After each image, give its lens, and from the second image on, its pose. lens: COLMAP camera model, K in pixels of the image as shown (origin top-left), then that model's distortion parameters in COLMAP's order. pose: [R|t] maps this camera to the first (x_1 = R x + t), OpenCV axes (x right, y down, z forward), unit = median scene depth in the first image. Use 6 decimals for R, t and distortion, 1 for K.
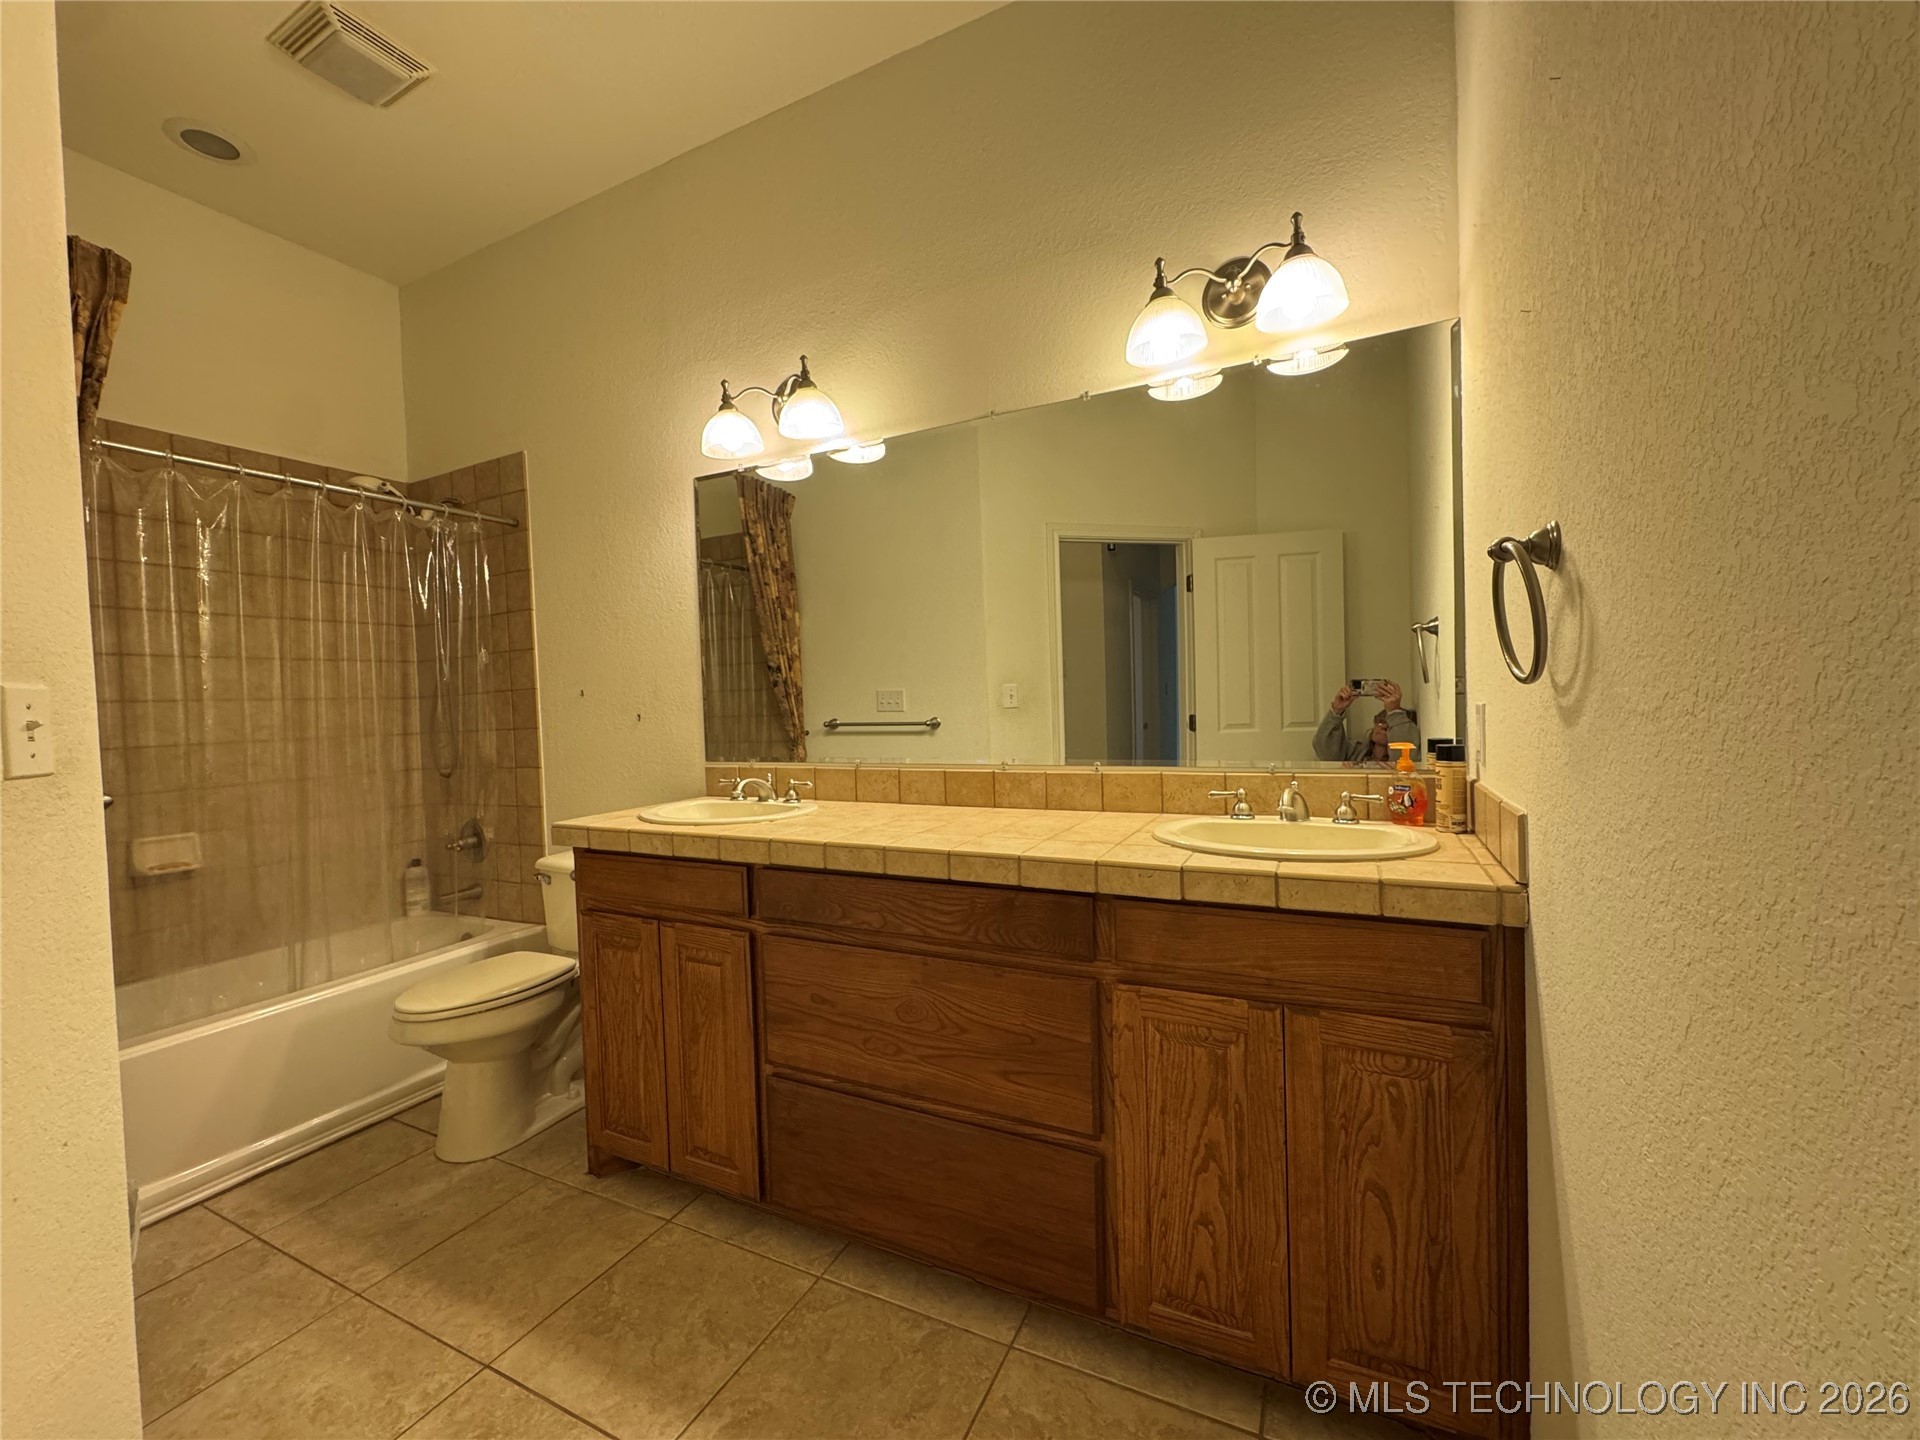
lens RADIAL K [[770.0, 0, 959.1], [0, 770.0, 718.5], [0, 0, 1]] dist [-0.003448, 0.000279]
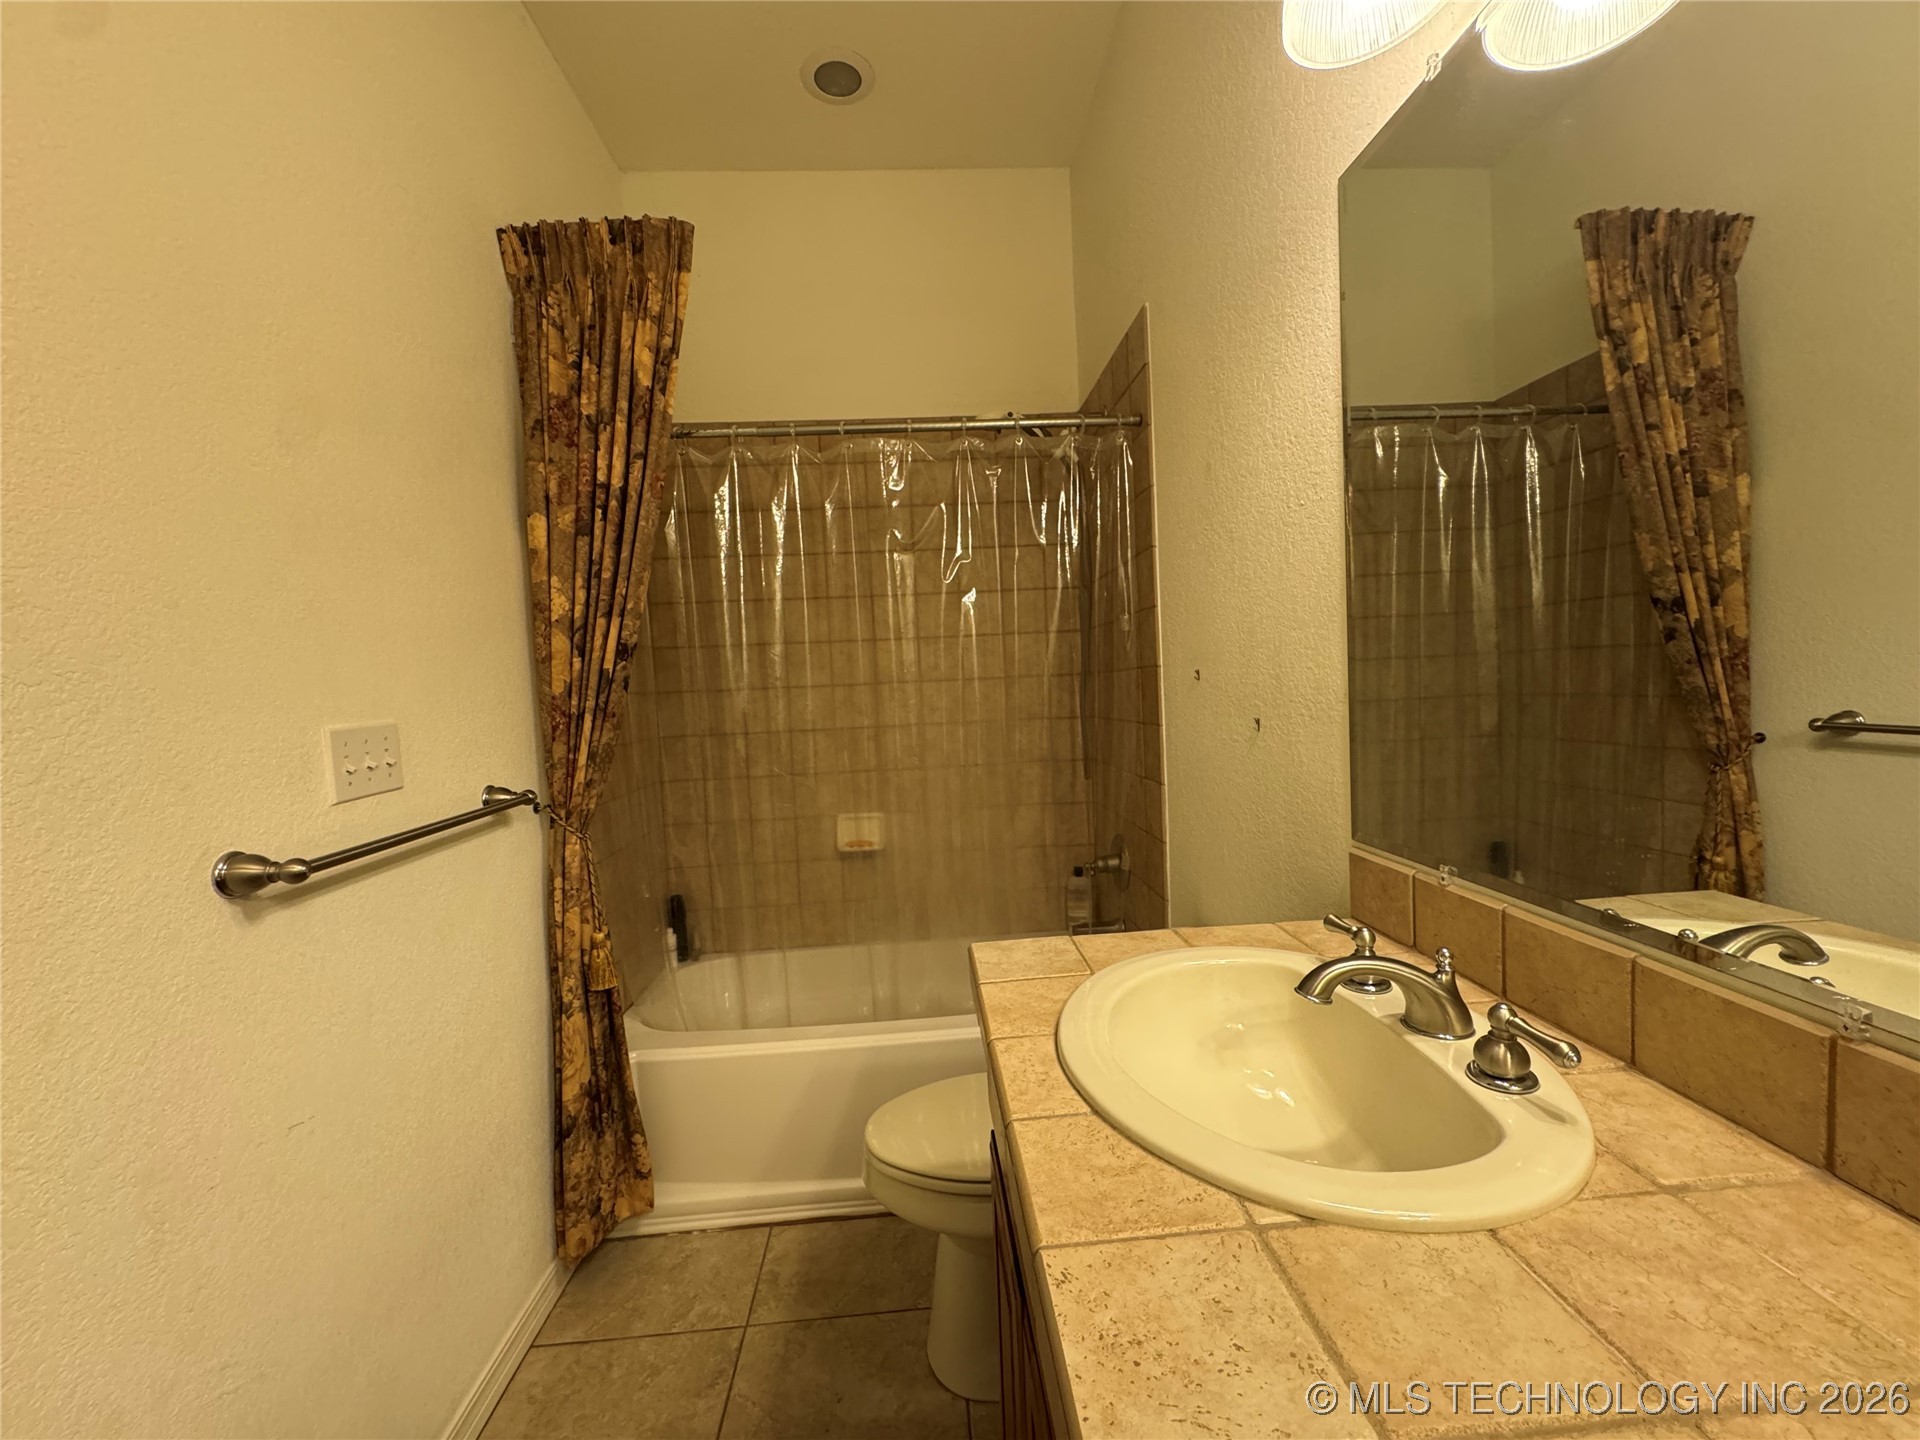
lens RADIAL K [[770.0, 0, 961.6], [0, 770.0, 718.5], [0, 0, 1]] dist [-0.003448, 0.000279]
pose [[0.497045, 0.054046, -0.866040, -0.040040], [0.006971, 0.997778, 0.066268, -0.027932], [0.867697, -0.038975, 0.495563, 0.377267]]
